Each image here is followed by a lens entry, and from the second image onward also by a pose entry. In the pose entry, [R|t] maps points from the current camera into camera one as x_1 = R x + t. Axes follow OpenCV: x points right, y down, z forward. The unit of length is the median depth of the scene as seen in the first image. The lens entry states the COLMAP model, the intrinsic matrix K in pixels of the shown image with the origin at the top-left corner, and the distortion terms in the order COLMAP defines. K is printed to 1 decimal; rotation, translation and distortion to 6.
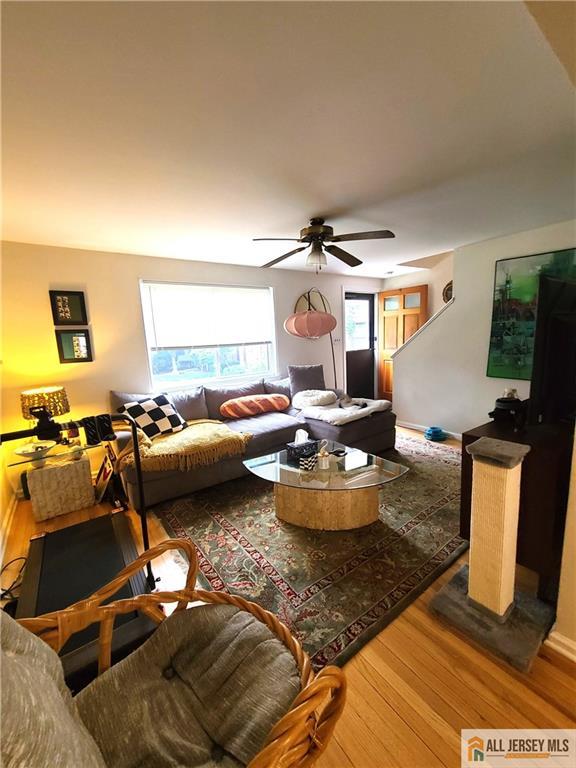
lens RADIAL K [[313.3, 0, 288.8], [0, 313.3, 382.1], [0, 0, 1]] dist [0.000019, -0.001120]
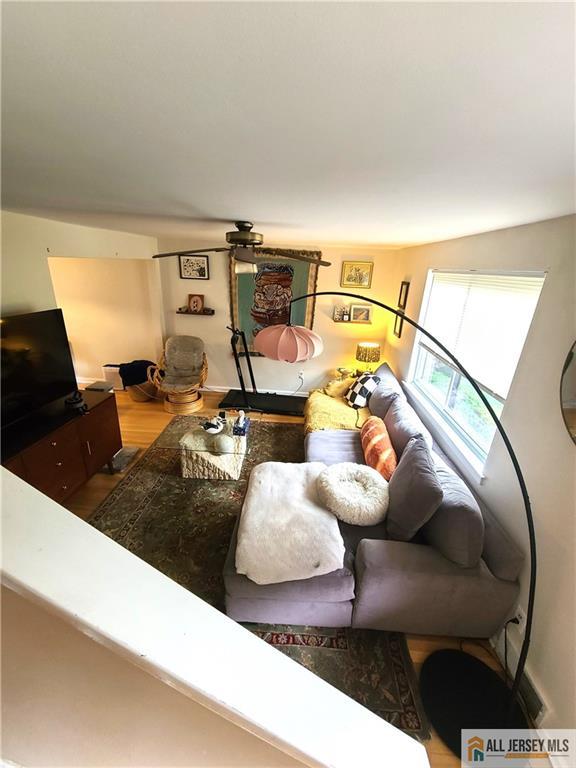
lens RADIAL K [[313.3, 0, 288.1], [0, 313.3, 383.8], [0, 0, 1]] dist [0.000019, -0.001120]
pose [[-0.642560, 0.285485, -0.711066, 0.661513], [-0.129704, 0.874082, 0.468142, -0.471651], [0.755178, 0.393037, -0.524622, 1.501189]]
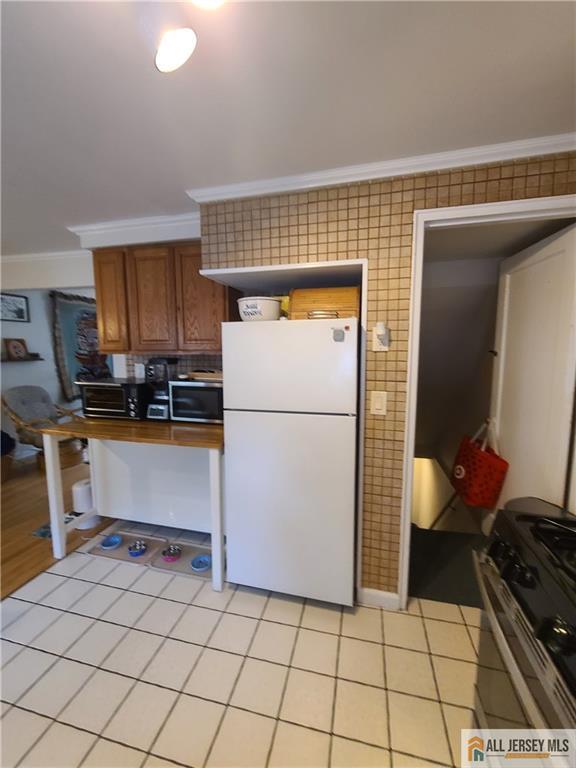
lens RADIAL K [[313.3, 0, 289.1], [0, 313.3, 384.1], [0, 0, 1]] dist [0.000019, -0.001120]
pose [[0.640045, 0.134800, -0.756420, 1.511885], [-0.147950, 0.987688, 0.050826, -0.108014], [0.753958, 0.079381, 0.652109, 0.145605]]
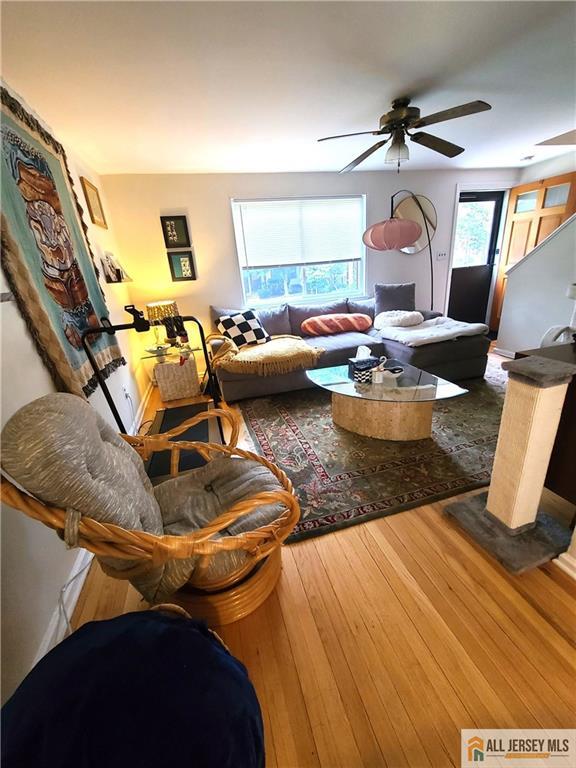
lens RADIAL K [[313.3, 0, 288.7], [0, 313.3, 382.7], [0, 0, 1]] dist [0.000019, -0.001120]
pose [[0.937211, 0.098716, -0.334500, 0.142090], [-0.018335, 0.971726, 0.235400, 0.027546], [0.348280, -0.214486, 0.912522, -0.040132]]
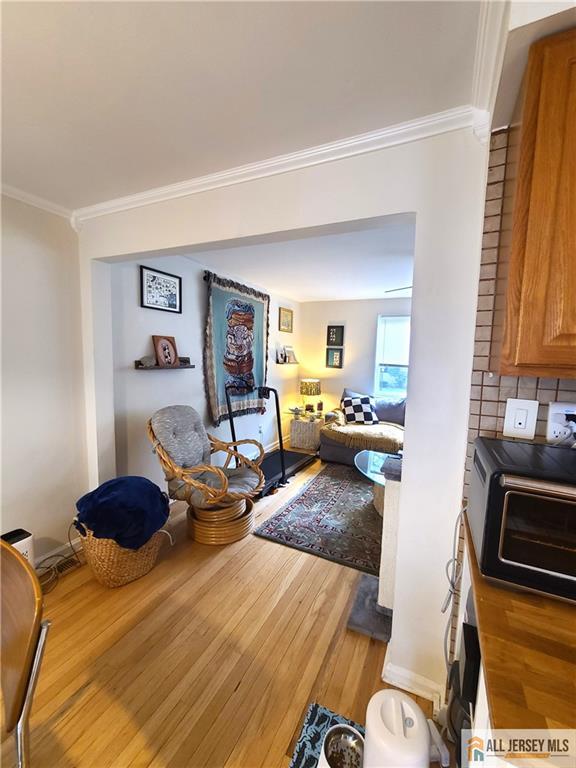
lens RADIAL K [[313.3, 0, 289.3], [0, 313.3, 381.8], [0, 0, 1]] dist [0.000019, -0.001120]
pose [[0.464374, 0.139380, -0.874603, 0.707602], [-0.184390, 0.981114, 0.058452, -0.046848], [0.866232, 0.134125, 0.481304, 0.008534]]
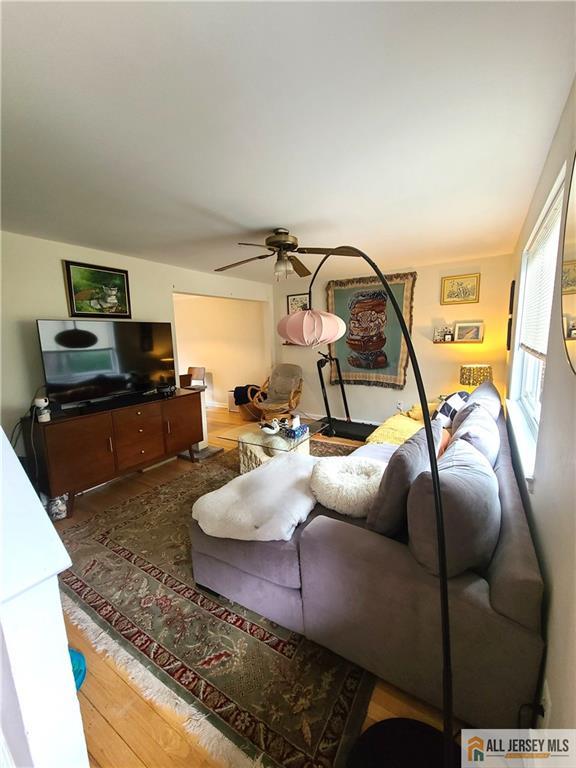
lens RADIAL K [[313.3, 0, 288.0], [0, 313.3, 383.7], [0, 0, 1]] dist [0.000019, -0.001120]
pose [[-0.927163, 0.128234, -0.352031, 0.424008], [0.016106, 0.952375, 0.304502, -0.301207], [0.374313, 0.276653, -0.885072, 1.774599]]
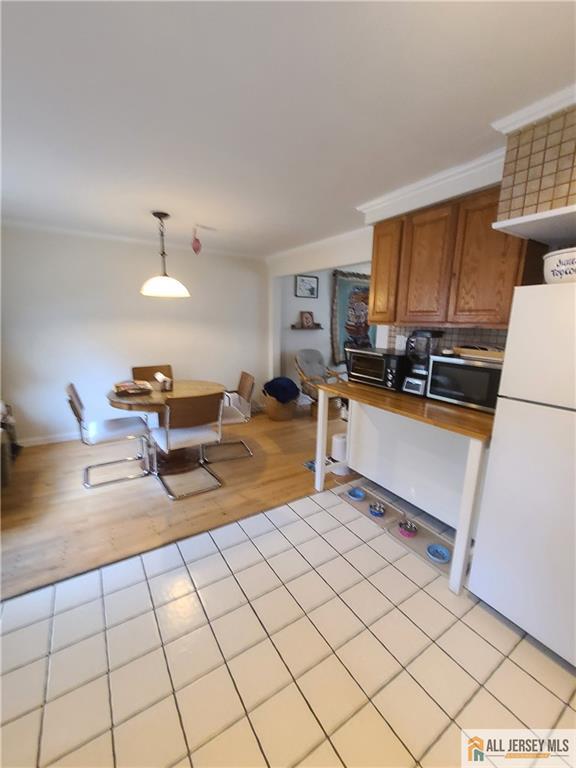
lens RADIAL K [[313.3, 0, 288.8], [0, 313.3, 384.1], [0, 0, 1]] dist [0.000019, -0.001120]
pose [[-0.068048, 0.246057, -0.966864, 1.475784], [-0.165915, 0.952824, 0.254161, -0.098878], [0.983789, 0.177713, -0.024013, 0.132226]]
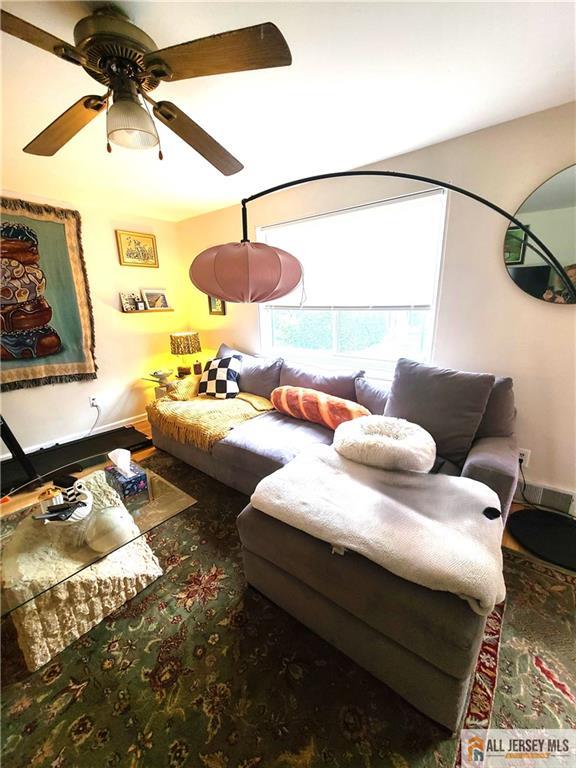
lens RADIAL K [[313.3, 0, 287.7], [0, 313.3, 384.1], [0, 0, 1]] dist [0.000019, -0.001120]
pose [[0.255631, 0.286587, -0.923321, 0.583001], [-0.135277, 0.956260, 0.259358, -0.163174], [0.957263, 0.058604, 0.283219, 0.979551]]
